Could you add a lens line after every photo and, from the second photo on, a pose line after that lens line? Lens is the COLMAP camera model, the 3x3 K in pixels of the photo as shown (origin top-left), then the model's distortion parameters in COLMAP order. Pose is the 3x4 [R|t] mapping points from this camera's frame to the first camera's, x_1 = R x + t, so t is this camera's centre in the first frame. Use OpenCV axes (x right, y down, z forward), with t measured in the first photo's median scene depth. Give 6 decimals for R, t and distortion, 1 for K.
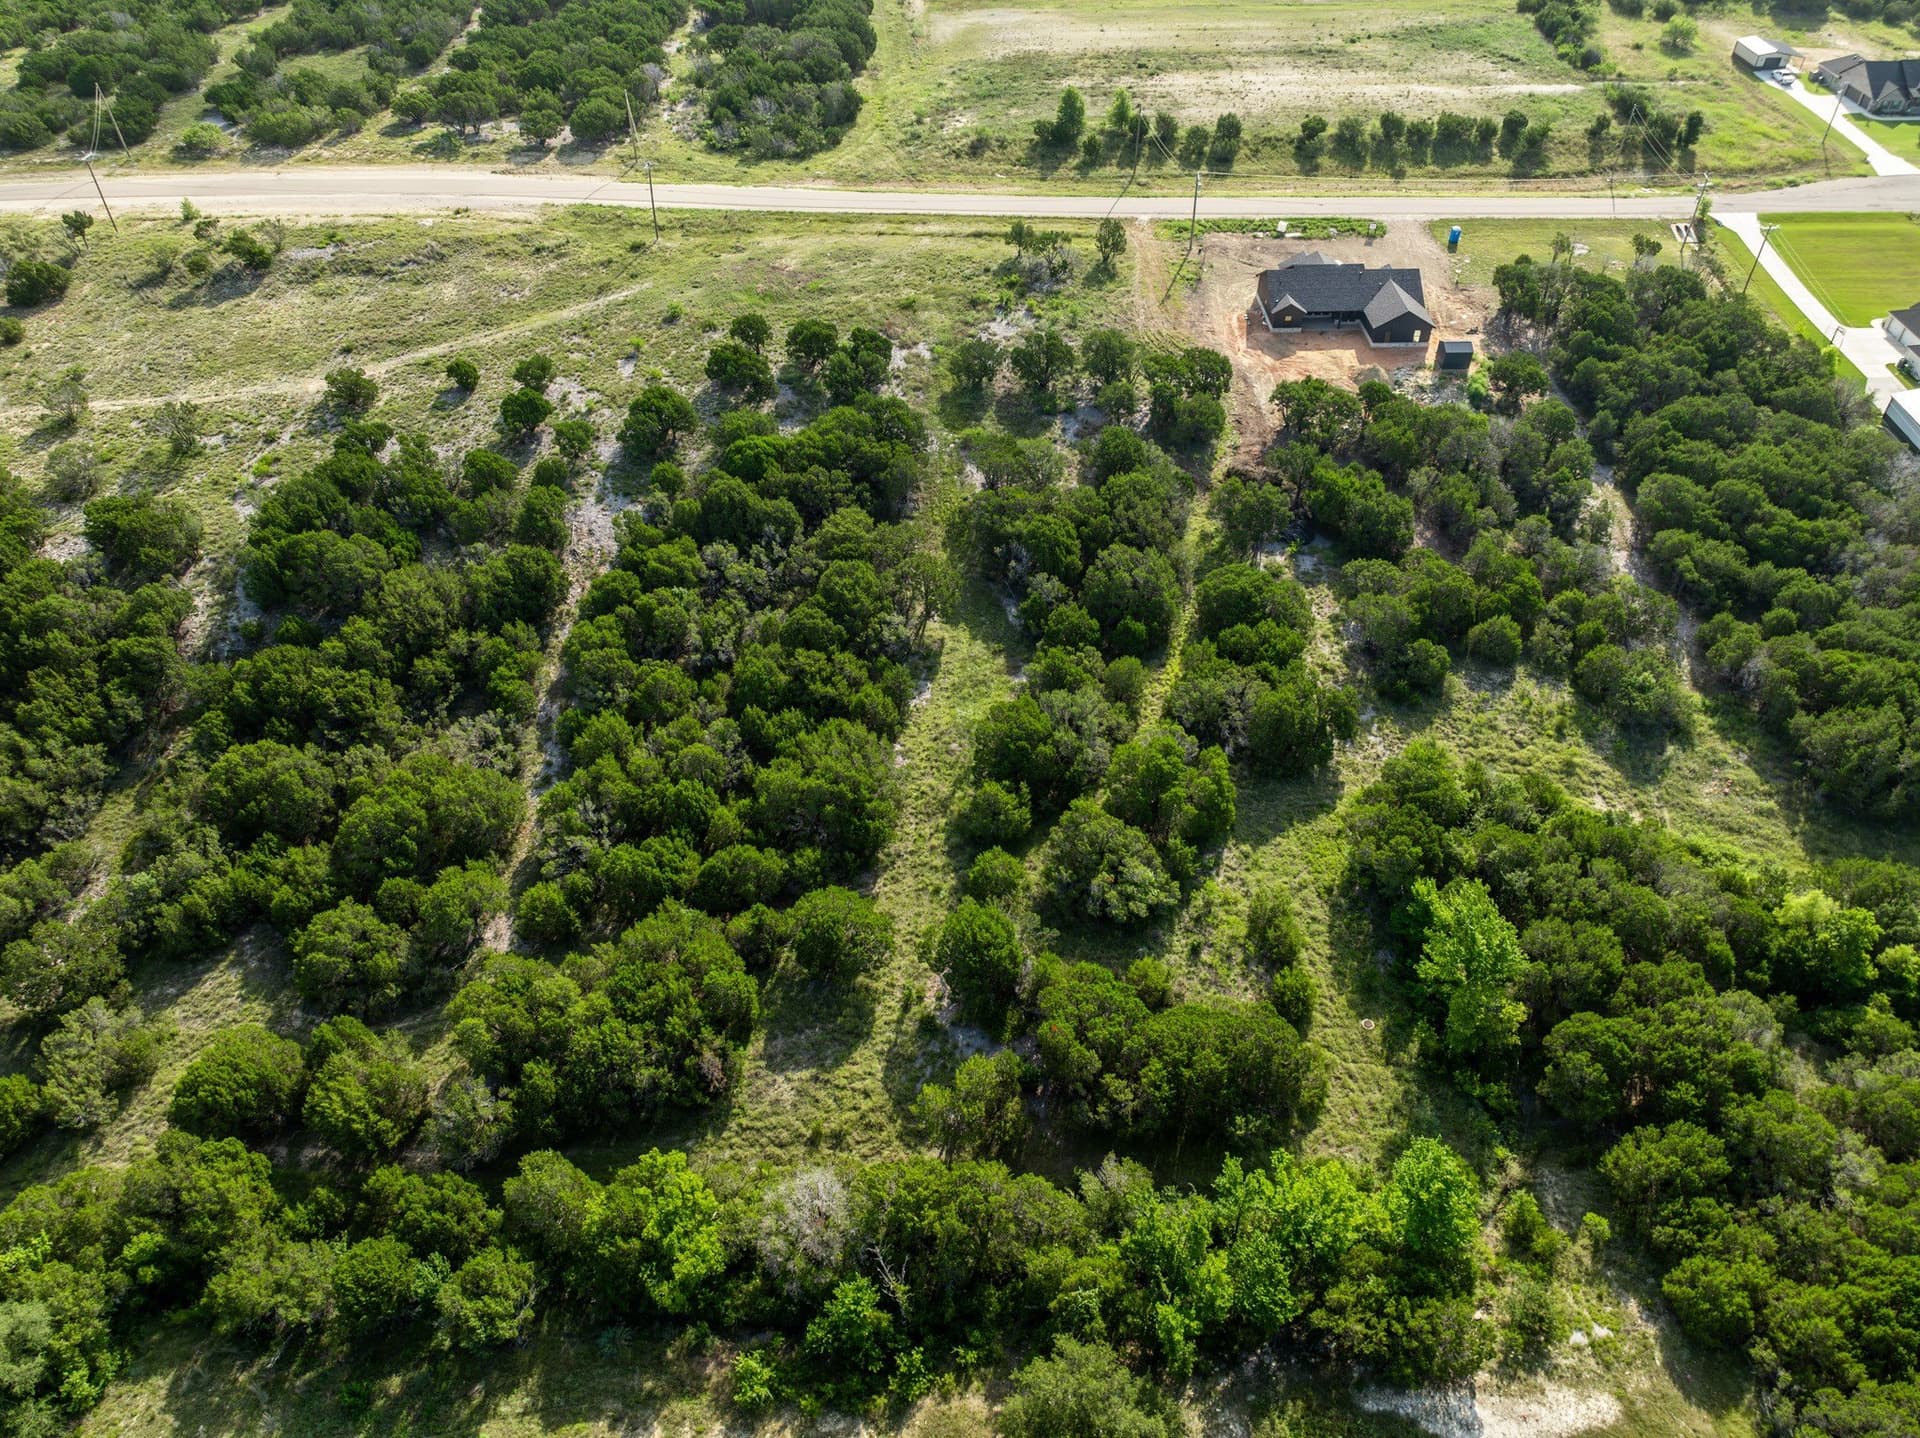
lens RADIAL K [[1356.9, 0, 966.1], [0, 1356.9, 704.8], [0, 0, 1]] dist [-0.029607, 0.016672]
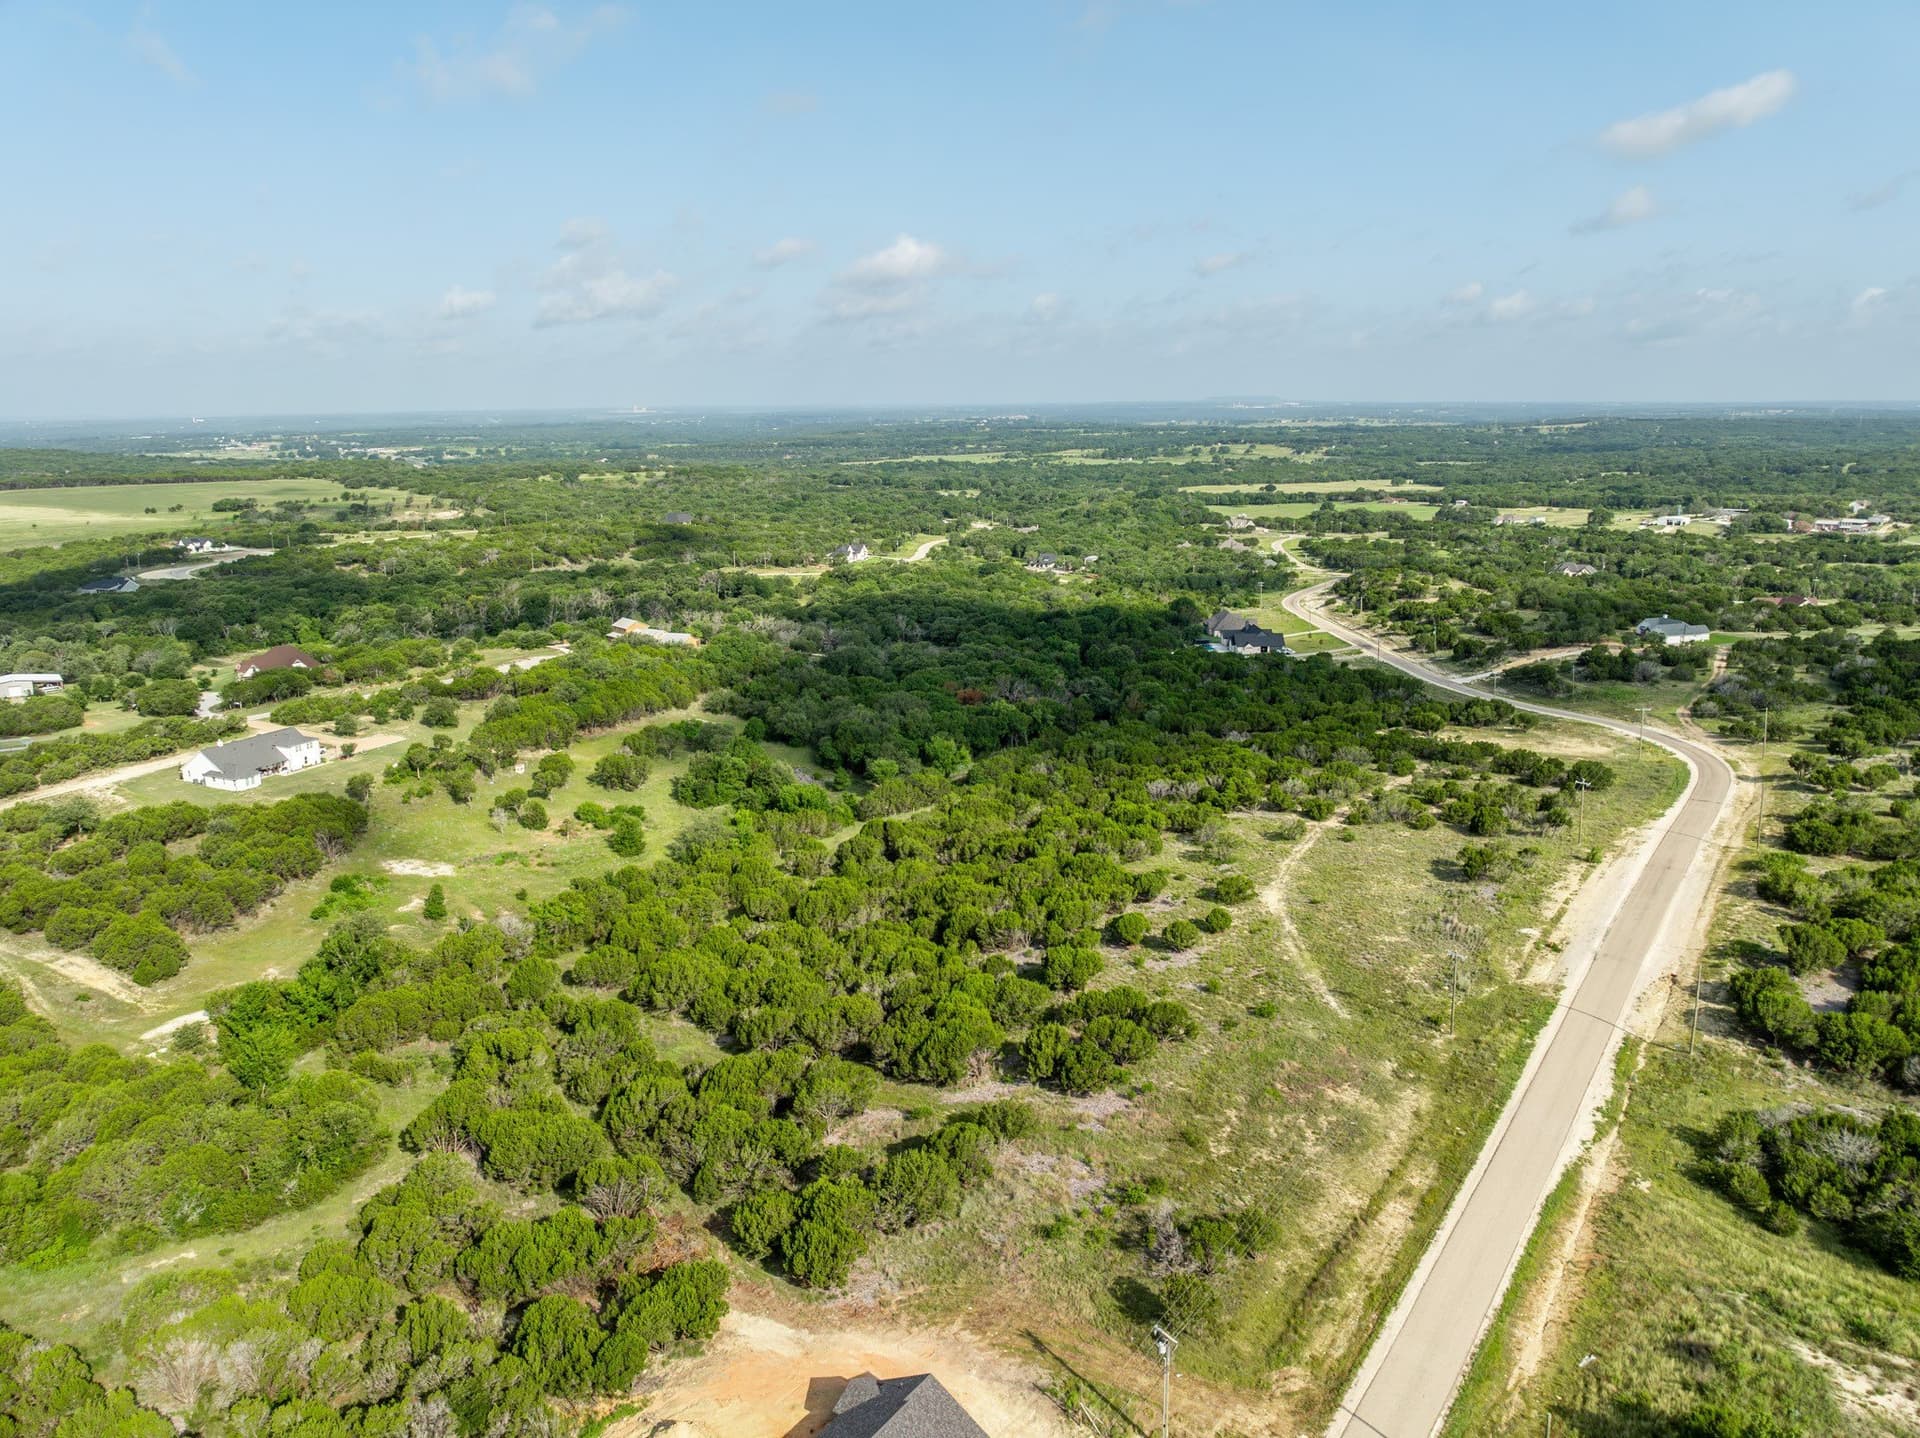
lens RADIAL K [[1356.9, 0, 966.1], [0, 1356.9, 704.8], [0, 0, 1]] dist [-0.029607, 0.016672]
pose [[-0.600101, 0.185101, -0.778214, 0.701527], [-0.527989, 0.639178, 0.559177, -0.961200], [0.600922, 0.746451, -0.285840, 1.098321]]
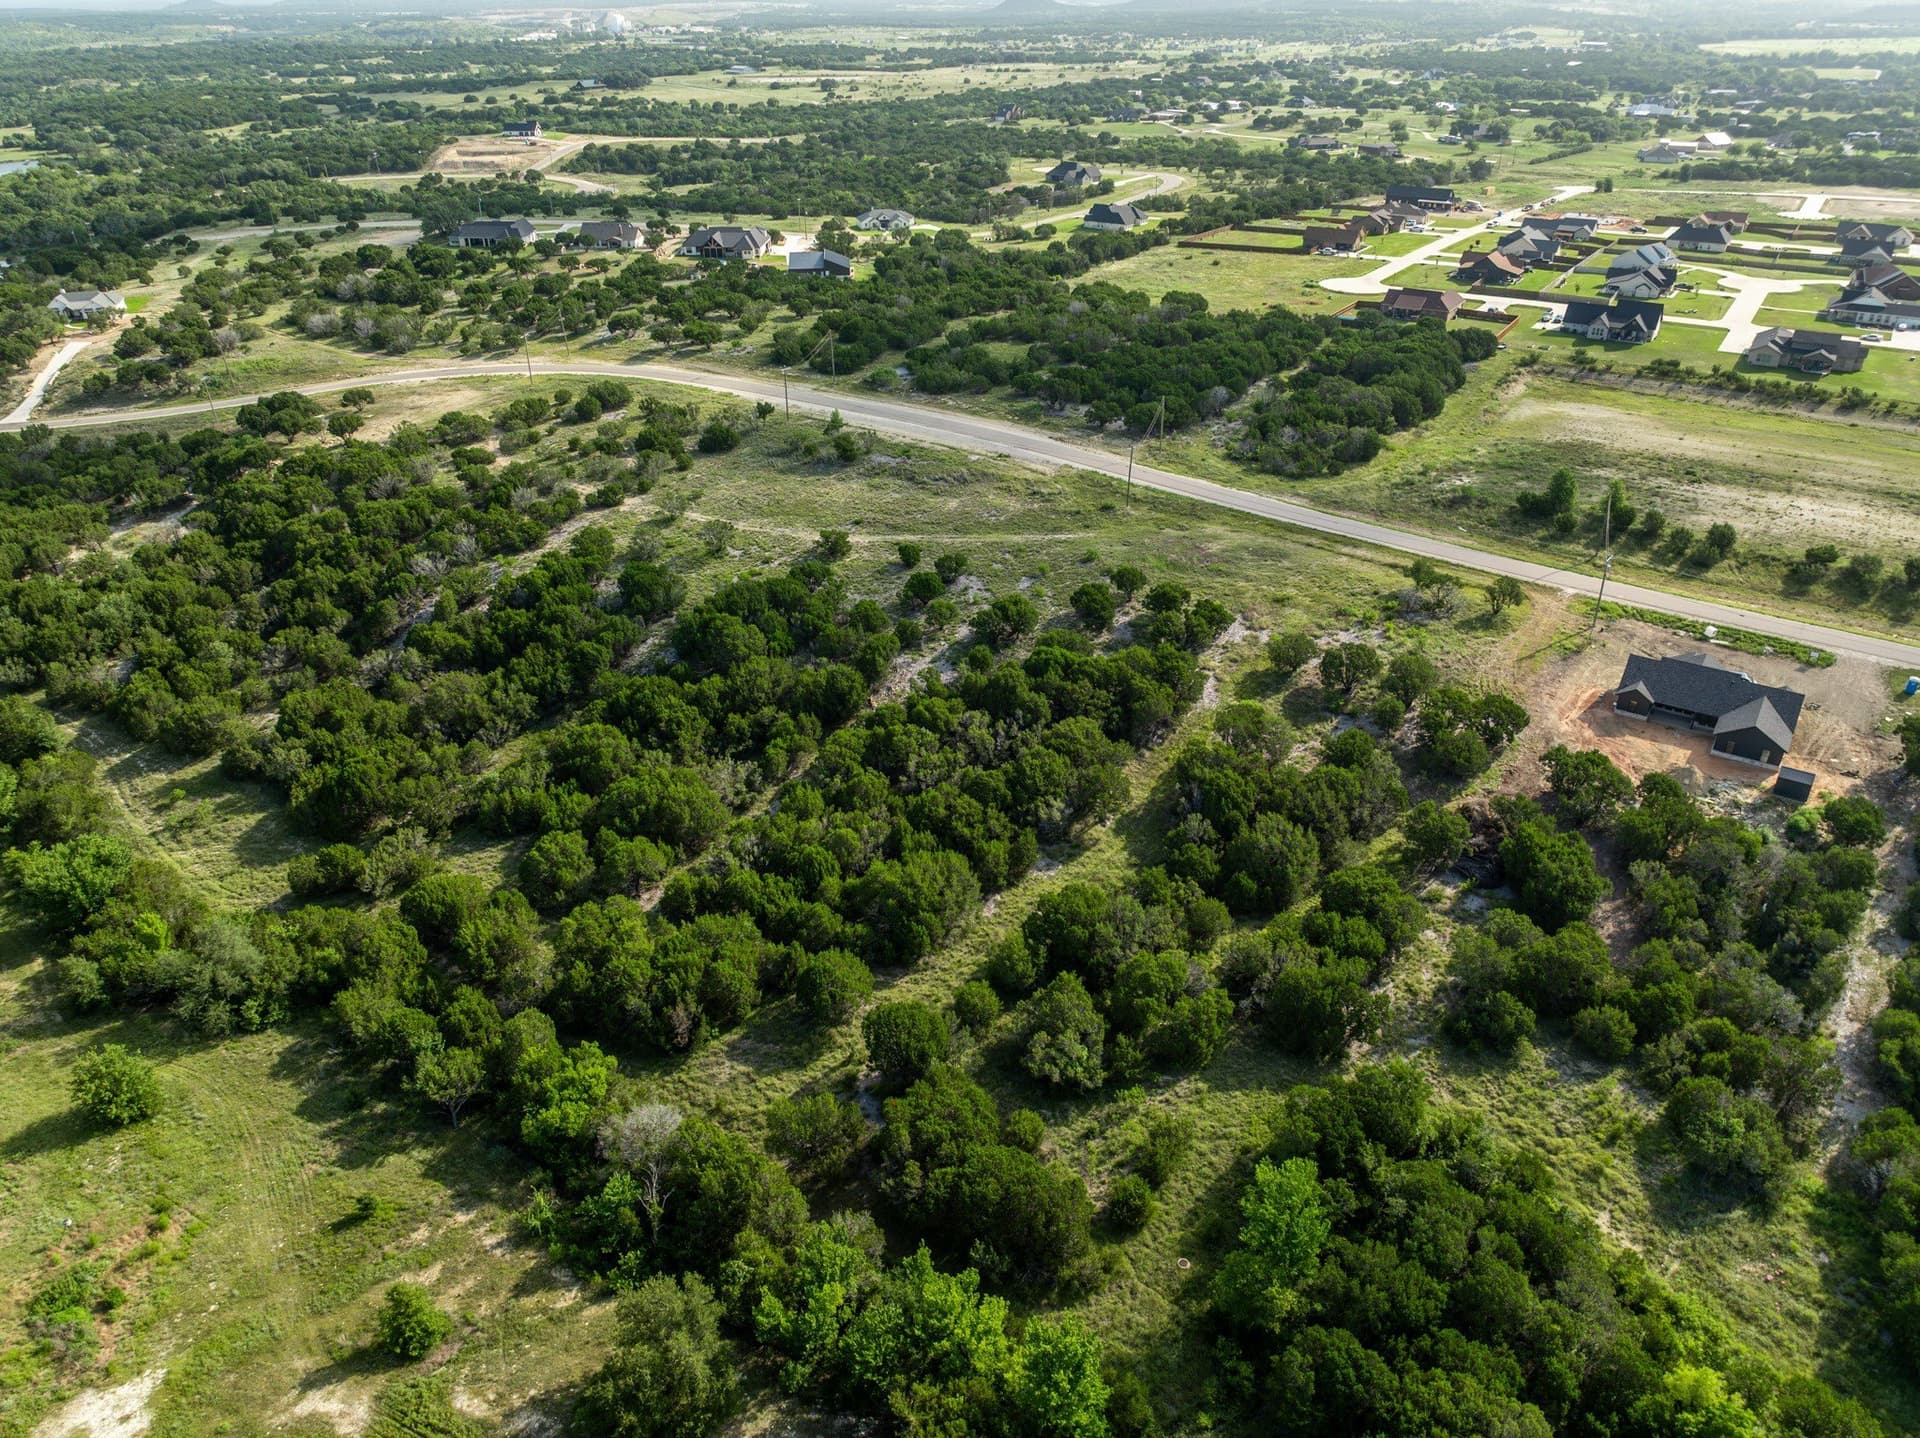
lens RADIAL K [[1356.9, 0, 966.1], [0, 1356.9, 704.8], [0, 0, 1]] dist [-0.029607, 0.016672]
pose [[0.812005, 0.276807, -0.513835, 0.394906], [-0.392261, 0.910725, -0.129268, 0.034506], [0.432180, 0.306524, 0.848094, -0.040068]]
